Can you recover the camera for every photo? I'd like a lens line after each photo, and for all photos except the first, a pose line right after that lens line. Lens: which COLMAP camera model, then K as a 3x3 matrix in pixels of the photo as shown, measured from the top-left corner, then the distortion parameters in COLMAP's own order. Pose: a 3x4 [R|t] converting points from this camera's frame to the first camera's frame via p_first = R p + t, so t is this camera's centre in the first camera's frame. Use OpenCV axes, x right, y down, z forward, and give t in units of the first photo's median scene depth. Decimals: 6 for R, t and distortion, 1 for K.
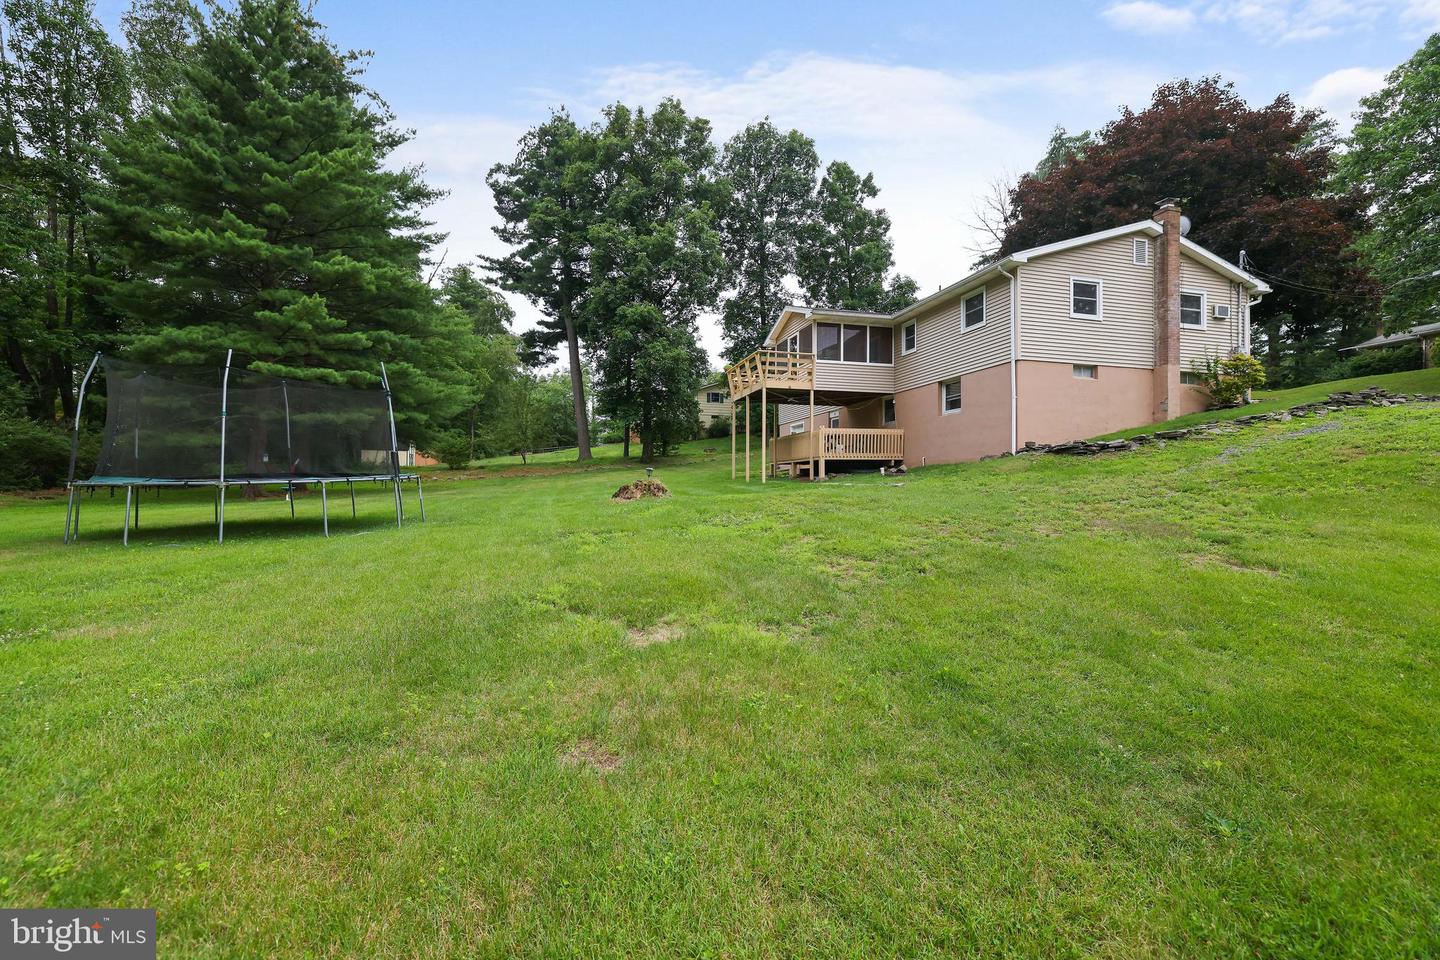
lens RADIAL K [[622.5, 0, 720.0], [0, 622.5, 480.0], [0, 0, 1]] dist [0.031447, 0.000073]
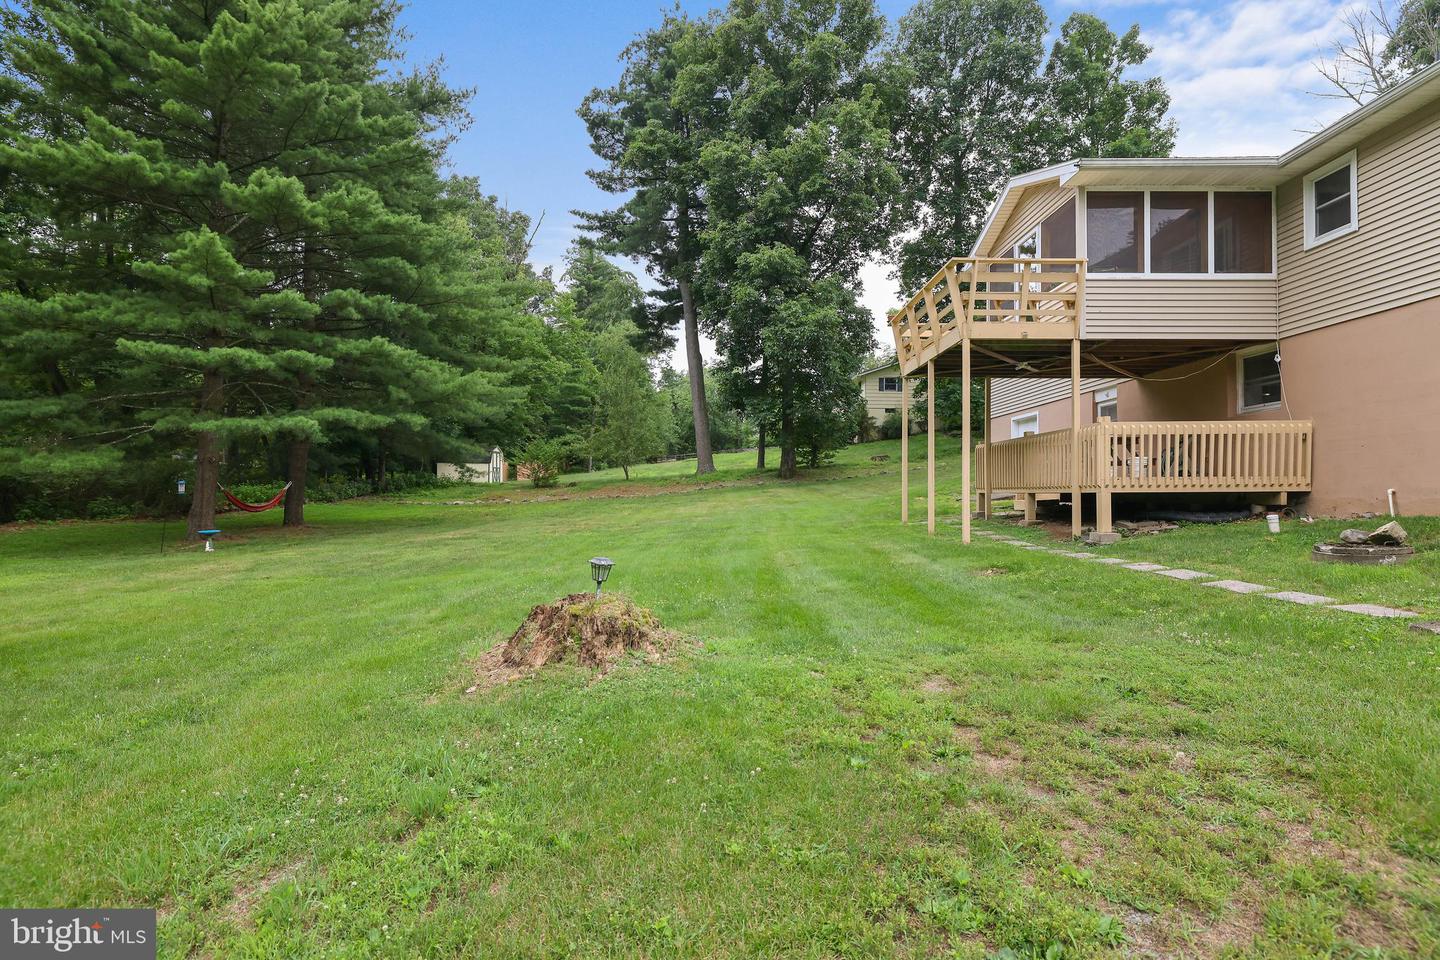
lens RADIAL K [[704.9, 0, 720.0], [0, 704.9, 480.0], [0, 0, 1]] dist [0.003422, 0.000780]
pose [[0.967025, -0.003020, -0.254663, 0.012469], [0.000764, 0.999960, -0.008958, -0.017520], [0.254679, 0.008468, 0.966988, 0.206961]]
